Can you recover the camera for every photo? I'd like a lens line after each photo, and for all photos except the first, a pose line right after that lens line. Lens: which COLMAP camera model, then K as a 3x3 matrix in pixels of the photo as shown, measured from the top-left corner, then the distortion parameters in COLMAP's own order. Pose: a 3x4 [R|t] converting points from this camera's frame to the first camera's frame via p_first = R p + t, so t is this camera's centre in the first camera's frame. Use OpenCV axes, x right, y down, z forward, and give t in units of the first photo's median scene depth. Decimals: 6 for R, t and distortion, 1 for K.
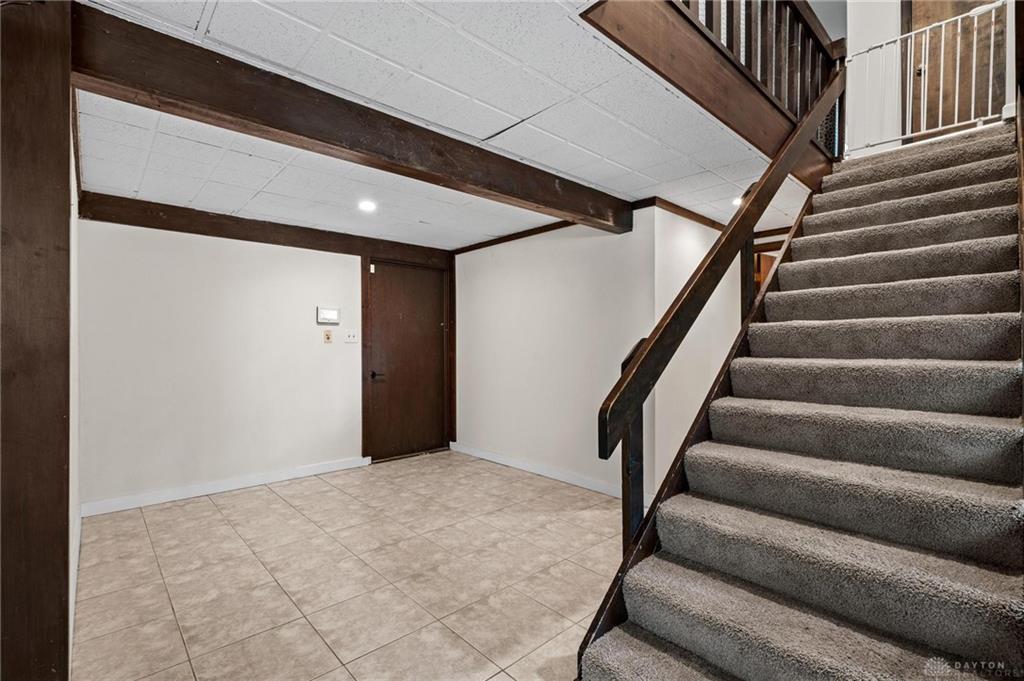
lens RADIAL K [[464.7, 0, 511.4], [0, 464.7, 342.7], [0, 0, 1]] dist [-0.002568, 0.000552]
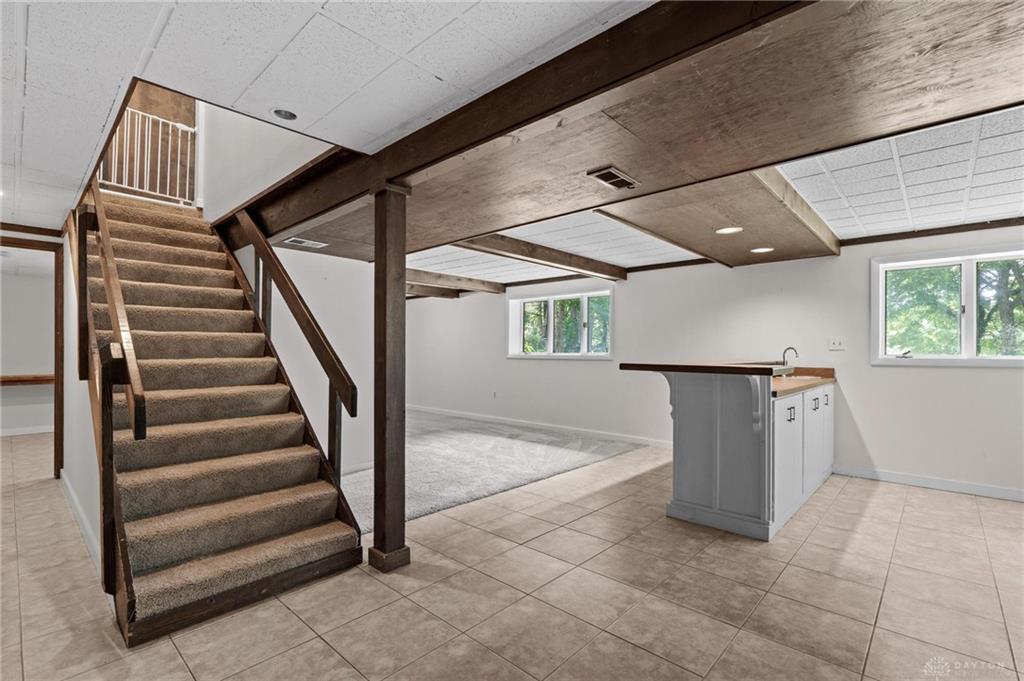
lens RADIAL K [[464.7, 0, 512.8], [0, 464.7, 344.8], [0, 0, 1]] dist [-0.002568, 0.000552]
pose [[-0.087578, 0.011132, 0.996095, -0.863128], [-0.009122, 0.999887, -0.011977, -0.001815], [-0.996116, -0.010136, -0.087467, 0.081714]]
